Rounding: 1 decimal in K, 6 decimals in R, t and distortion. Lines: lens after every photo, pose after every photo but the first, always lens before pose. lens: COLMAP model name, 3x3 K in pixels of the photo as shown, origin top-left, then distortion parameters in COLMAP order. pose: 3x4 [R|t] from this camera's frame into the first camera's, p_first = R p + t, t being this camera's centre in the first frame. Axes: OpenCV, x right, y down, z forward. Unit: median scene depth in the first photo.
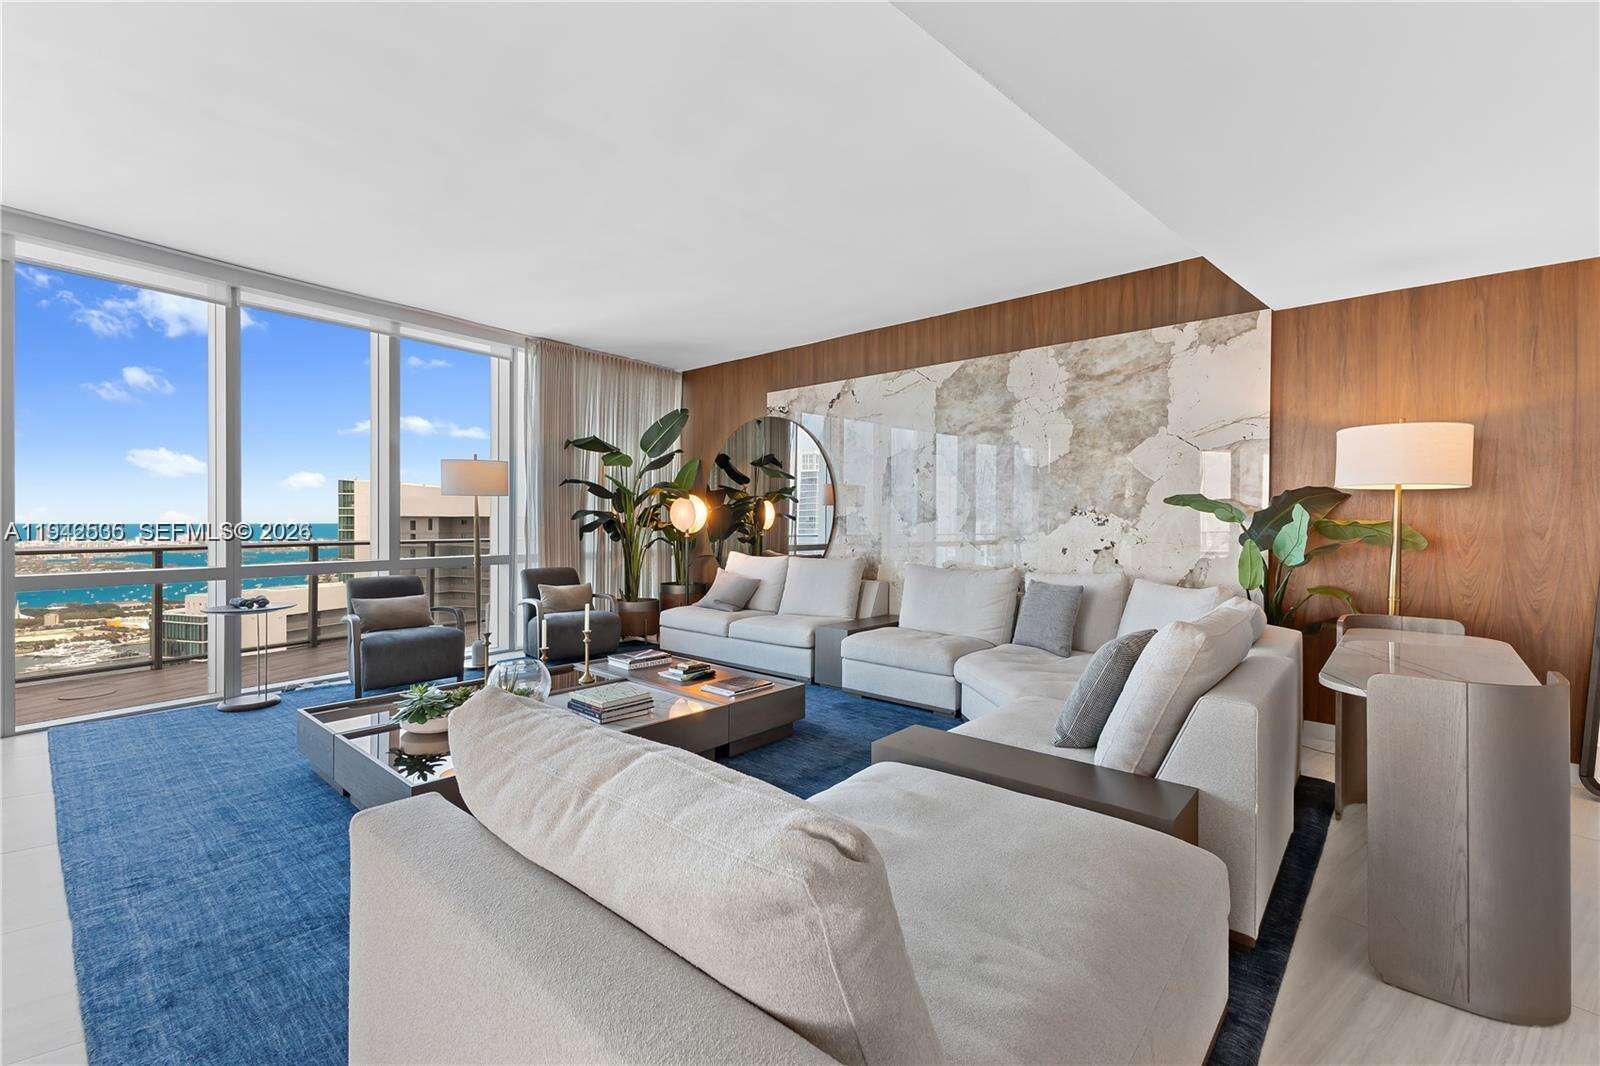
lens RADIAL K [[706.3, 0, 786.8], [0, 706.3, 523.1], [0, 0, 1]] dist [0.018954, -0.005215]
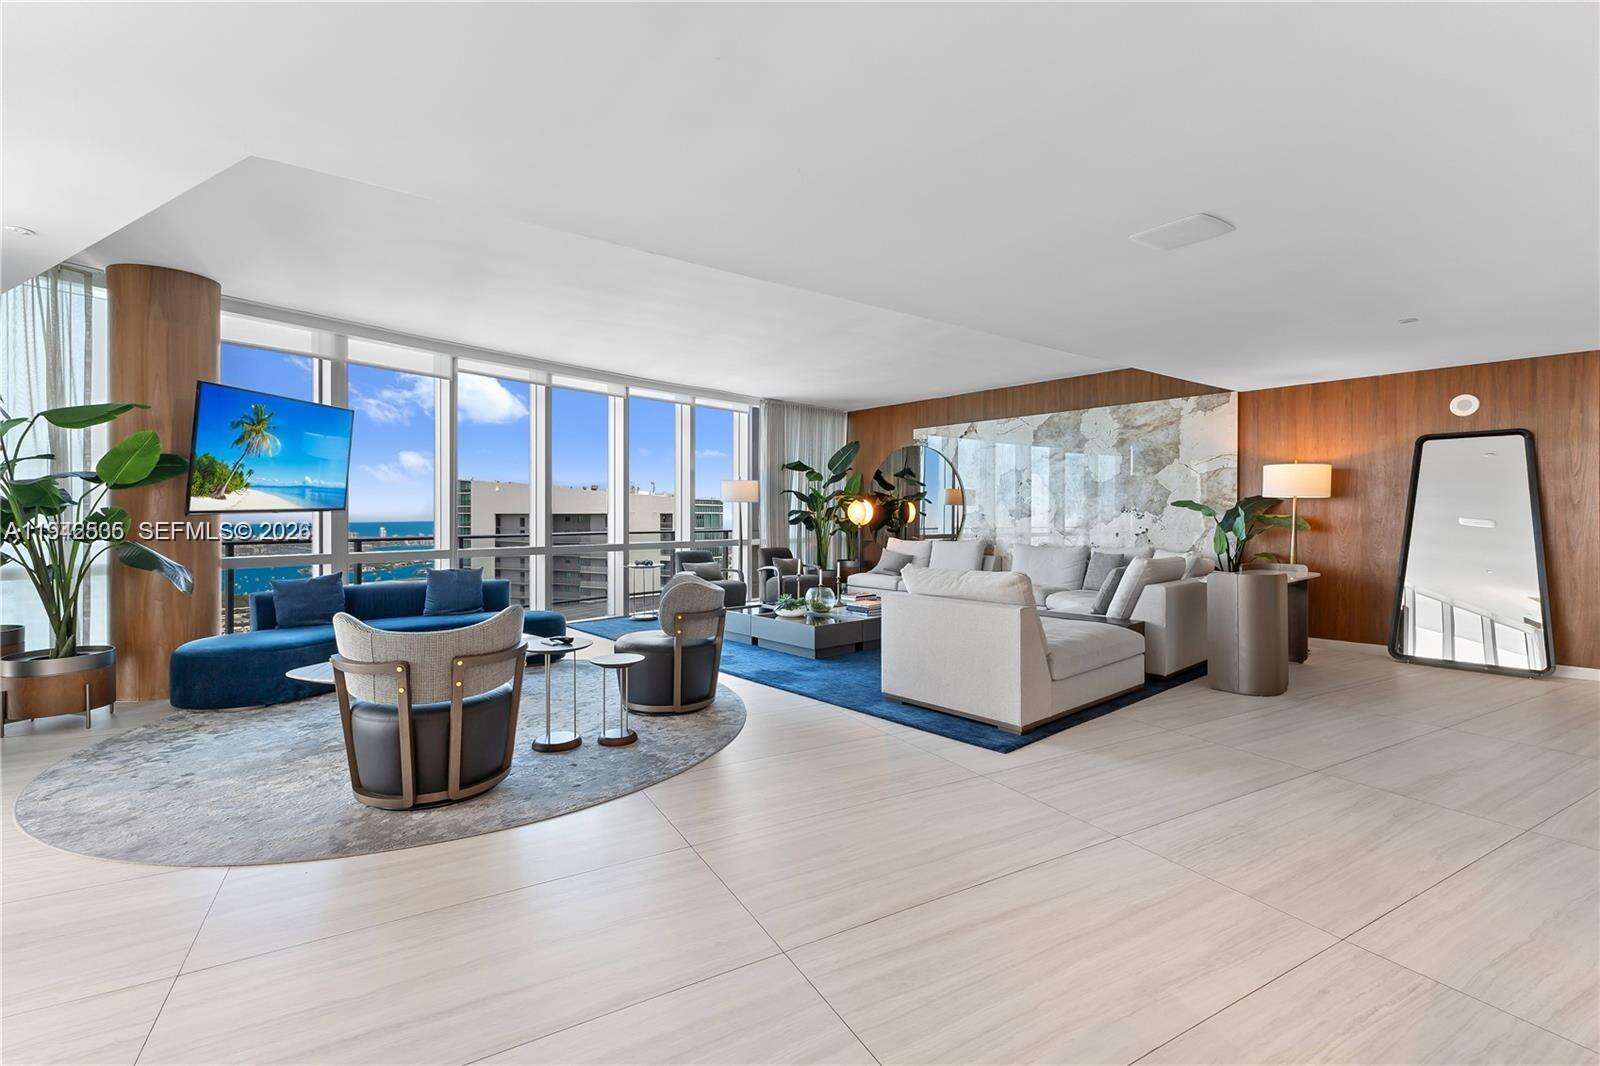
lens RADIAL K [[706.3, 0, 793.3], [0, 706.3, 517.9], [0, 0, 1]] dist [0.018954, -0.005215]
pose [[0.993714, -0.003915, -0.111882, -0.140607], [0.003820, 0.999992, -0.001065, 0.000555], [0.111886, 0.000631, 0.993721, -0.606708]]
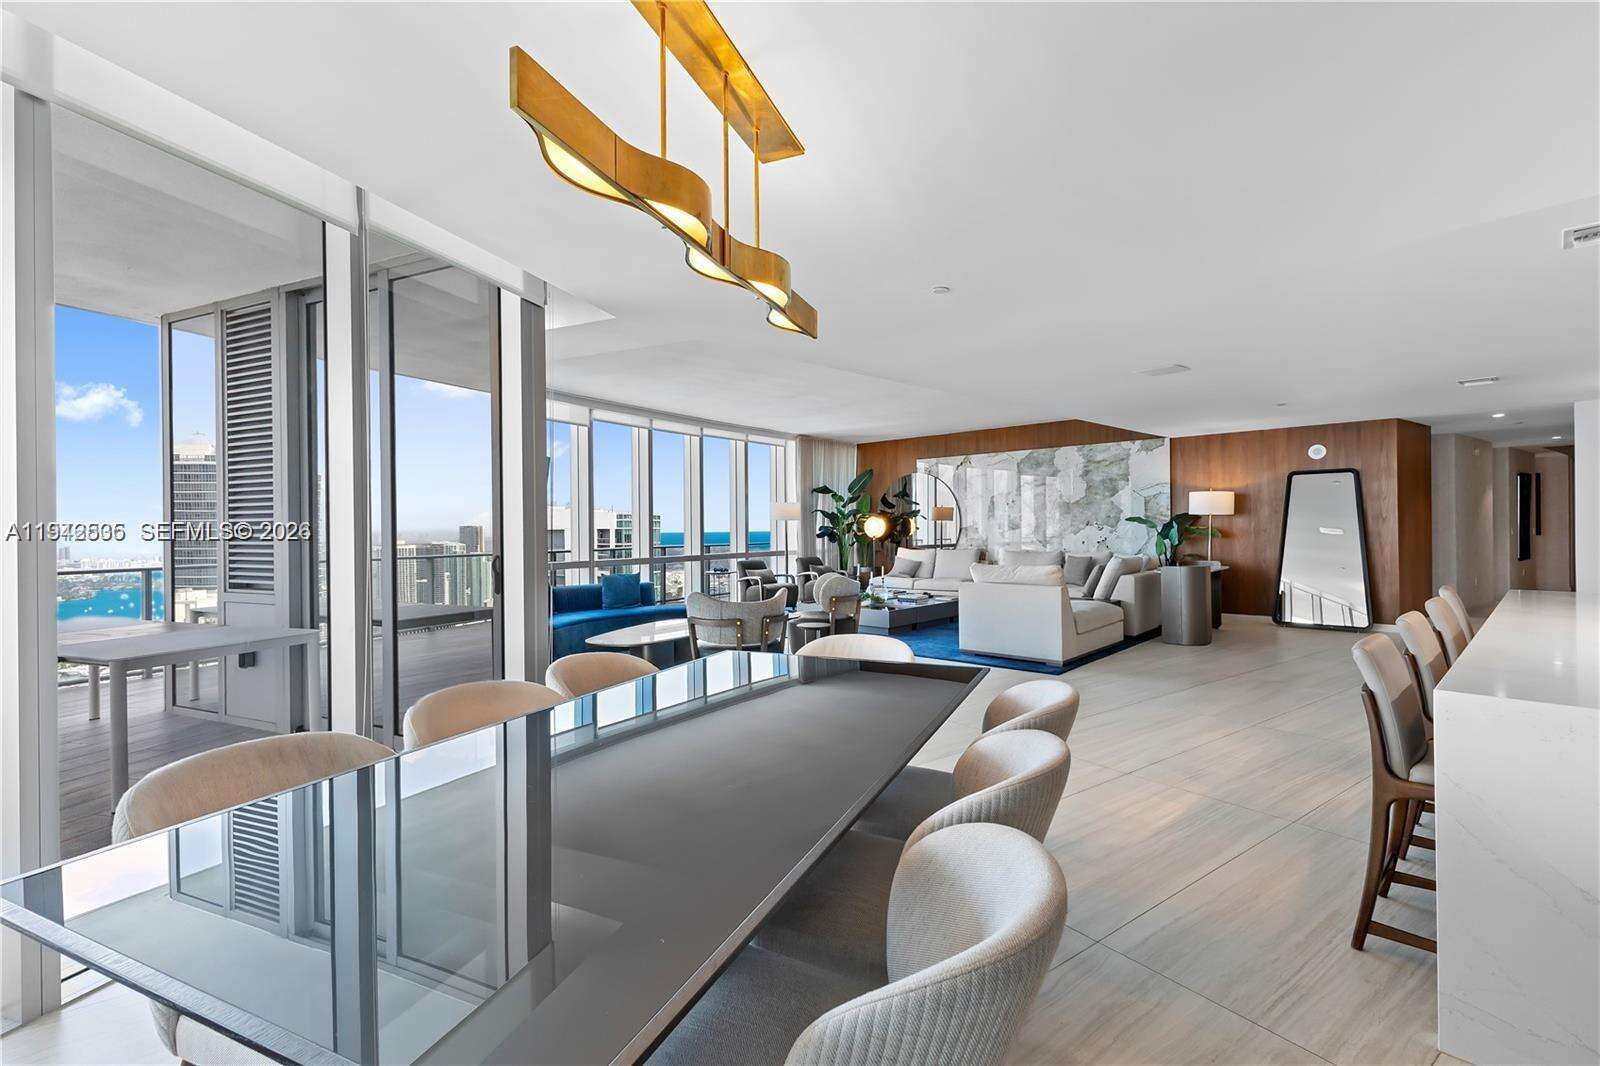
lens RADIAL K [[706.3, 0, 797.5], [0, 706.3, 527.5], [0, 0, 1]] dist [0.018954, -0.005215]
pose [[0.999876, -0.014850, -0.005204, -0.407550], [0.014816, 0.999870, -0.006389, -0.004256], [0.005298, 0.006311, 0.999966, -1.014176]]
